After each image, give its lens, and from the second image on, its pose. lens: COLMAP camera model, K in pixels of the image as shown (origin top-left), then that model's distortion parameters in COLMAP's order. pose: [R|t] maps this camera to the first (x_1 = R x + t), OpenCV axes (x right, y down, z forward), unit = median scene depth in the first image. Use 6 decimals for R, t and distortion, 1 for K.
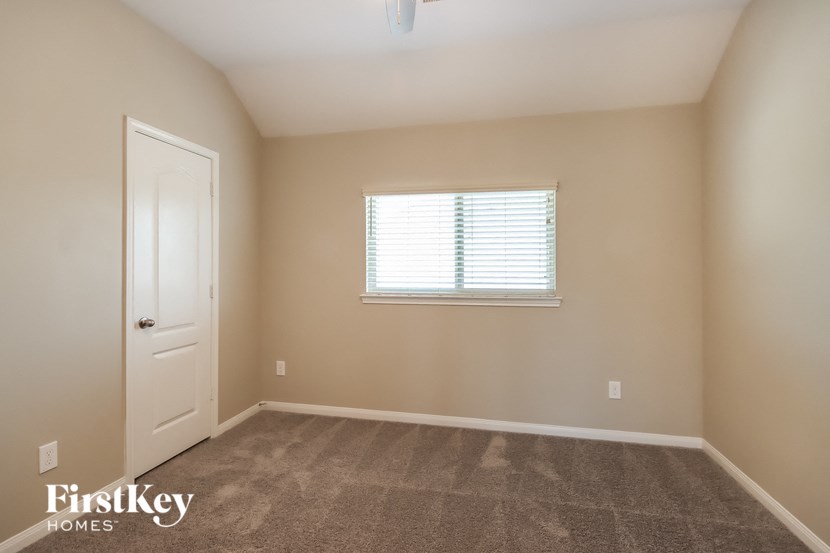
lens RADIAL K [[395.8, 0, 416.0], [0, 395.8, 270.0], [0, 0, 1]] dist [-0.001701, -0.000002]
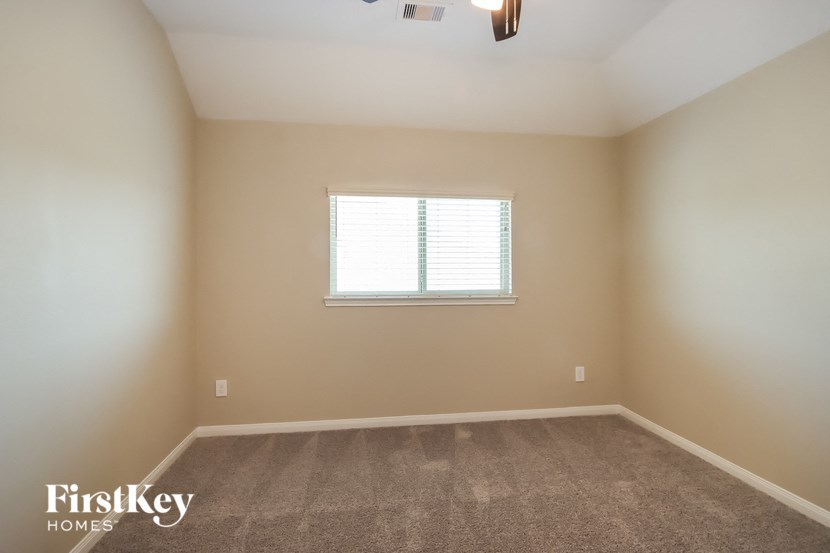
lens RADIAL K [[385.6, 0, 415.2], [0, 385.6, 267.8], [0, 0, 1]] dist [0.002889, 0.000189]
pose [[0.938010, -0.002087, 0.346601, -0.260727], [0.005906, 0.999933, -0.009963, -0.001153], [-0.346557, 0.011392, 0.937960, 0.061613]]
